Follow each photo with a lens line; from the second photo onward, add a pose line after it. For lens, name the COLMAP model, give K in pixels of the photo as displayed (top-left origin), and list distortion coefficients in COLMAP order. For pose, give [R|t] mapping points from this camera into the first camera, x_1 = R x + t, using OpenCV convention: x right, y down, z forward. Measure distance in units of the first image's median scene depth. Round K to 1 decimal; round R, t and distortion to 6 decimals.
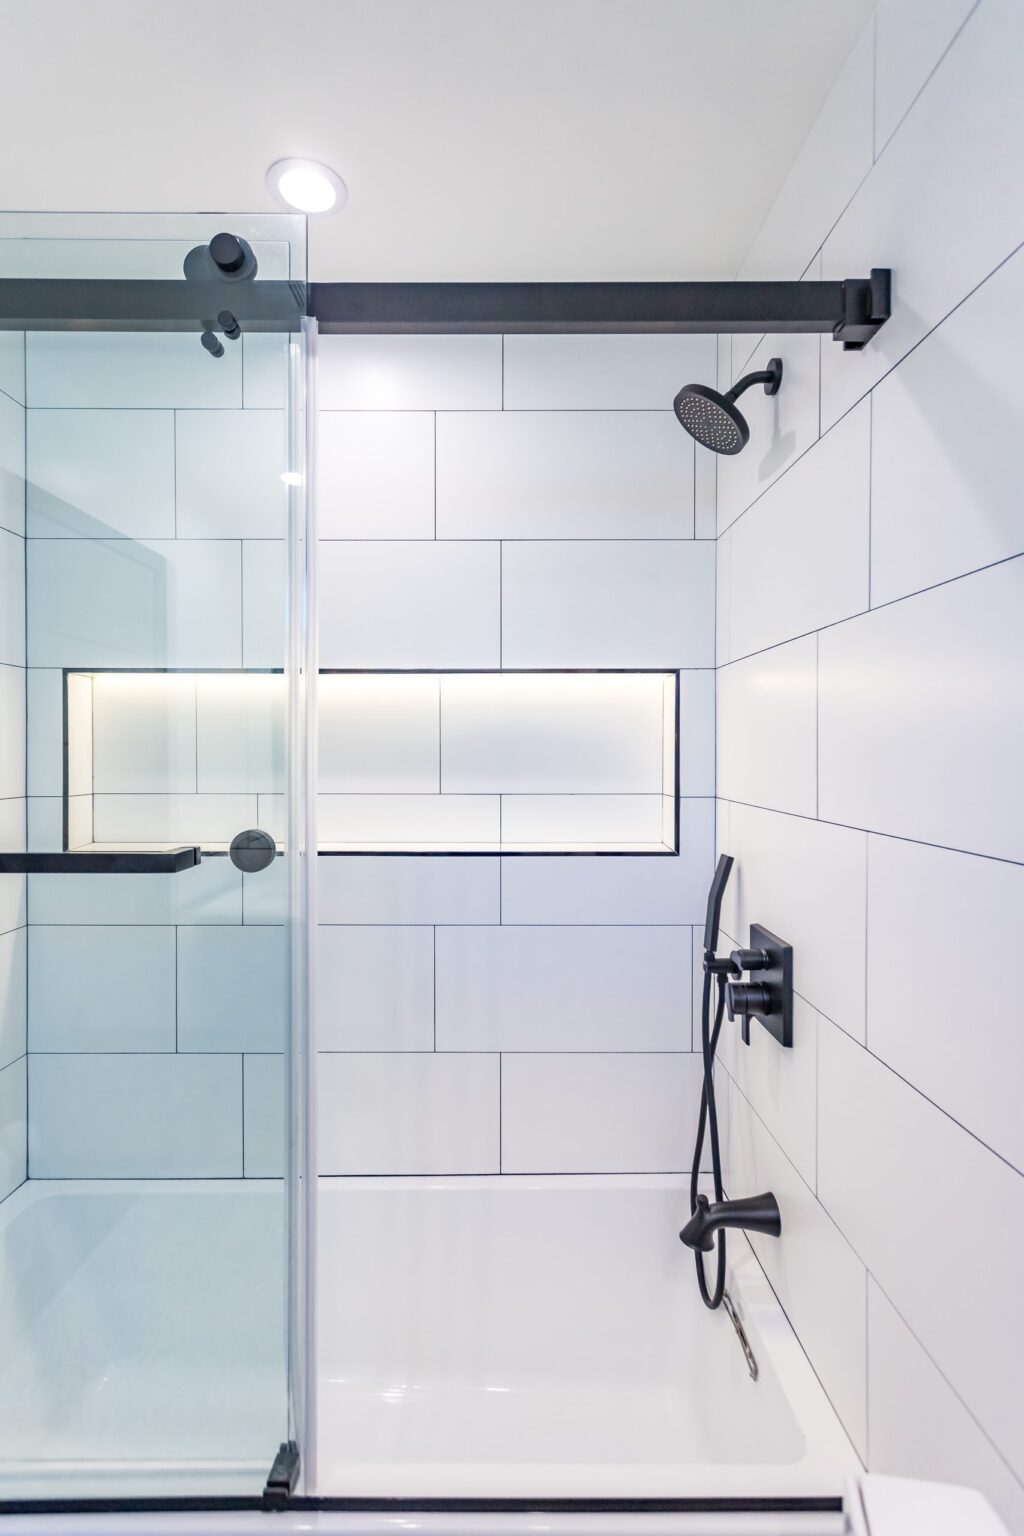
lens RADIAL K [[733.2, 0, 506.8], [0, 733.2, 756.6], [0, 0, 1]] dist [0.009286, 0.000887]
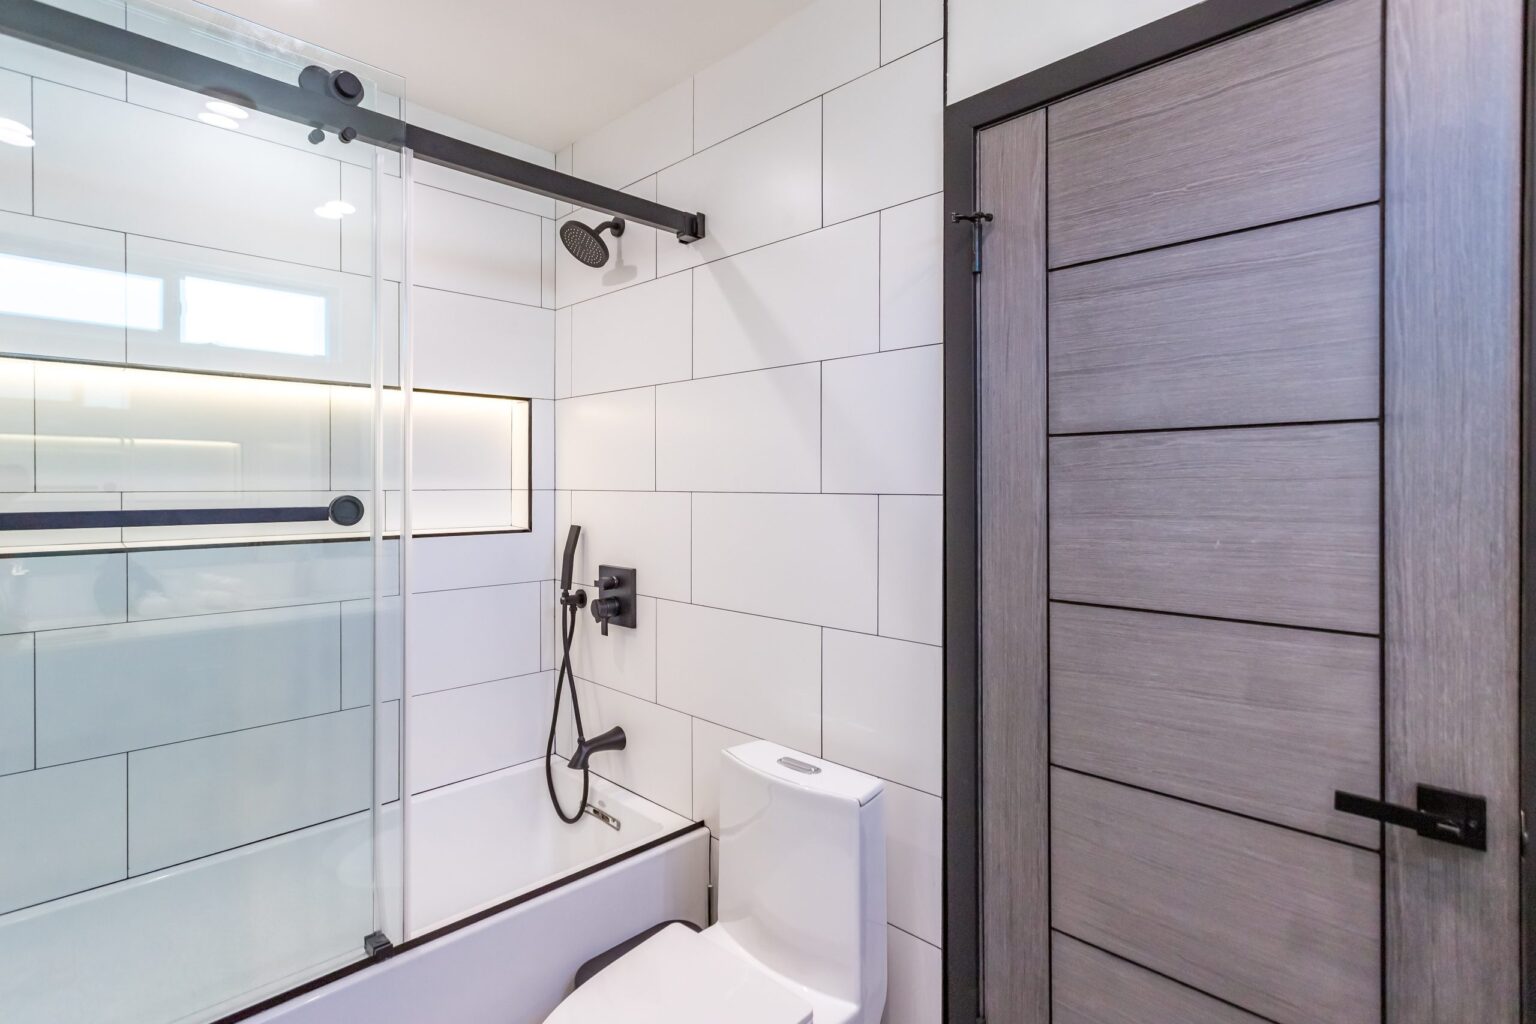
lens RADIAL K [[775.0, 0, 763.0], [0, 775.0, 487.0], [0, 0, 1]] dist [-0.001102, -0.000212]
pose [[0.704117, -0.002296, 0.710080, -0.624660], [0.007165, 0.999967, -0.003872, 0.073042], [-0.710048, 0.007814, 0.704110, -0.434662]]
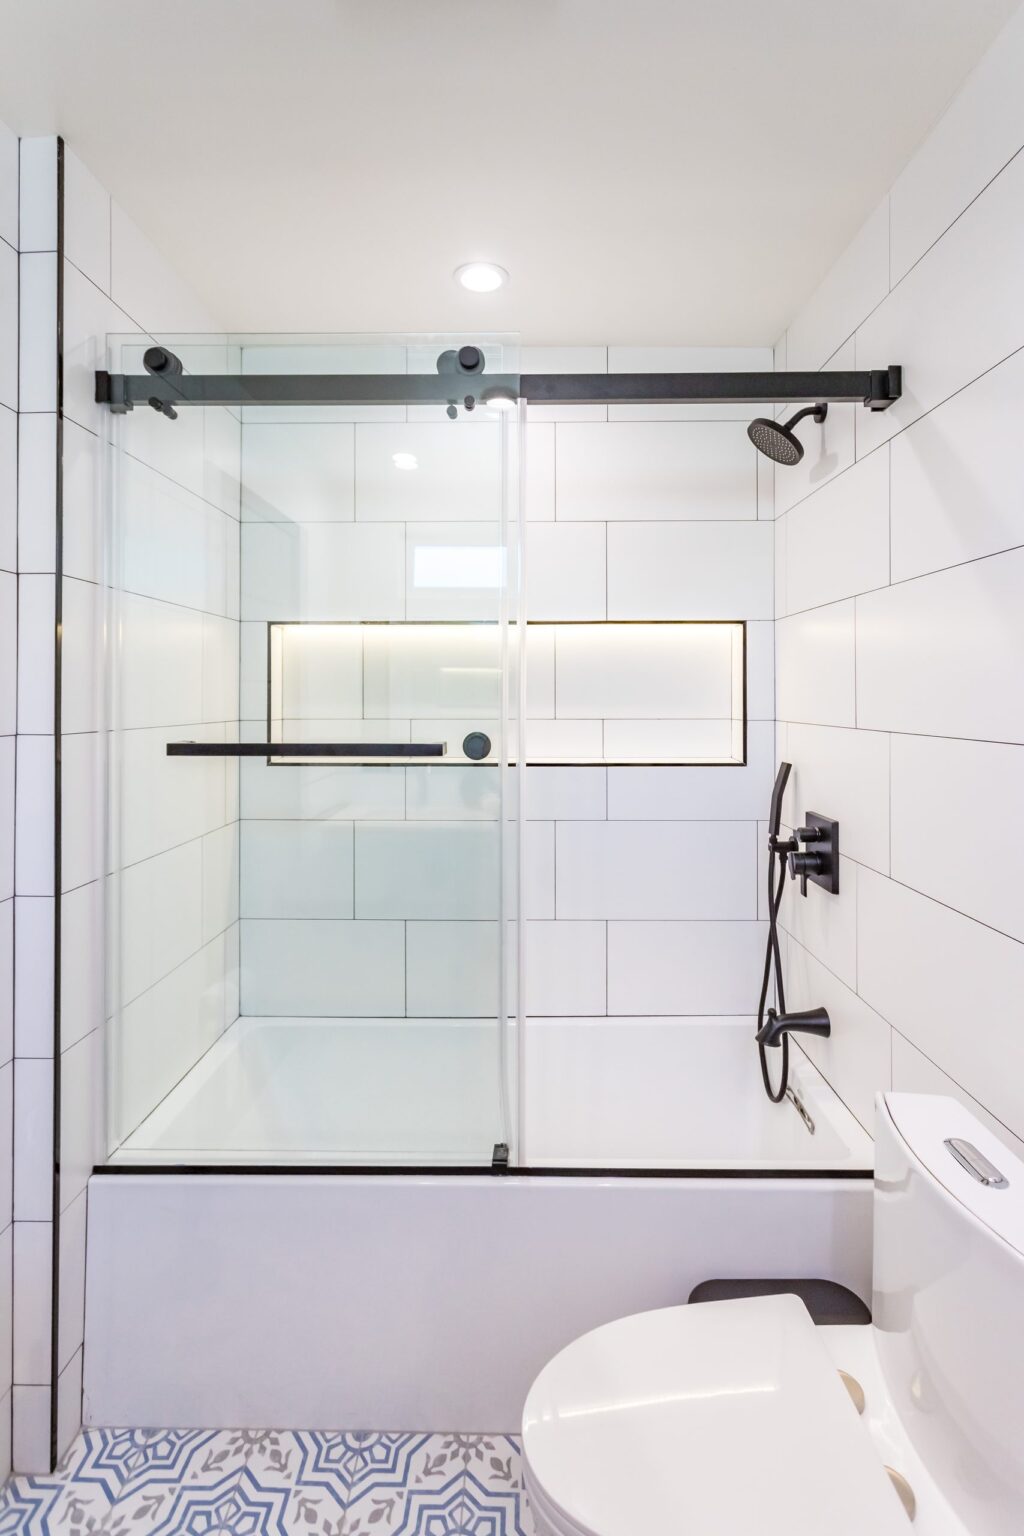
lens RADIAL K [[757.3, 0, 512.5], [0, 757.3, 692.9], [0, 0, 1]] dist [-0.000718, 0.000038]
pose [[0.999796, -0.001302, -0.020140, -0.183190], [0.001015, 0.999898, -0.014277, 0.032213], [0.020157, 0.014254, 0.999695, -0.413452]]
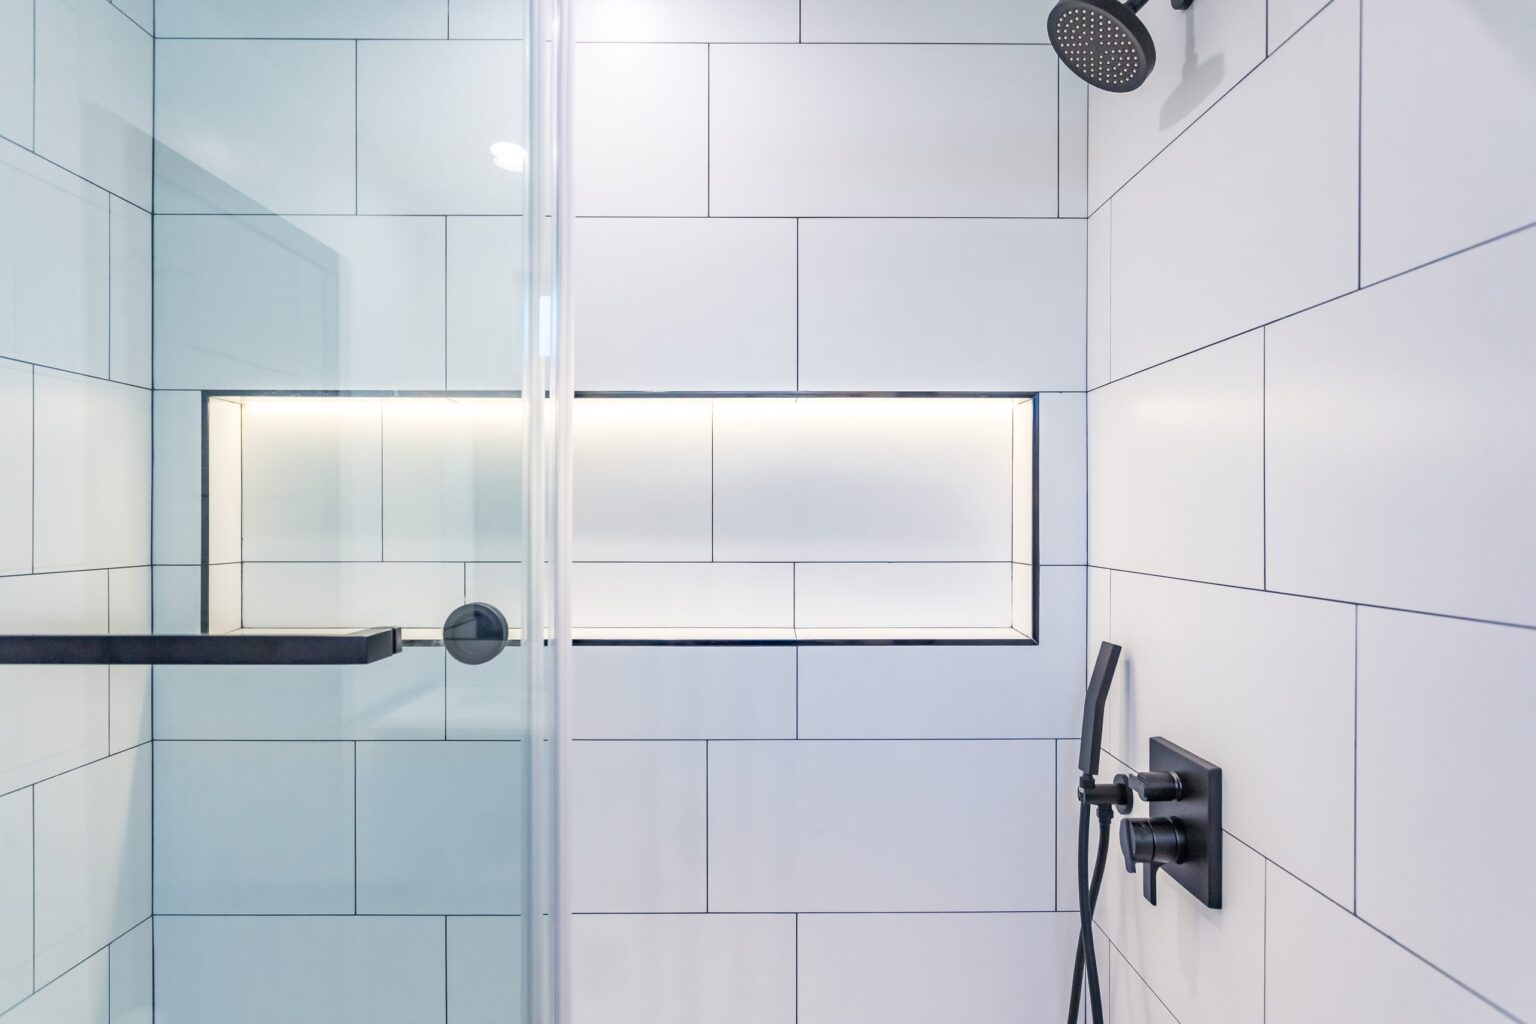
lens RADIAL K [[920.9, 0, 764.2], [0, 920.9, 521.2], [0, 0, 1]] dist [0.002229, -0.000283]
pose [[0.999968, 0.000267, 0.008001, -0.060421], [-0.000210, 0.999975, -0.007110, 0.021722], [-0.008002, 0.007108, 0.999943, 0.093233]]
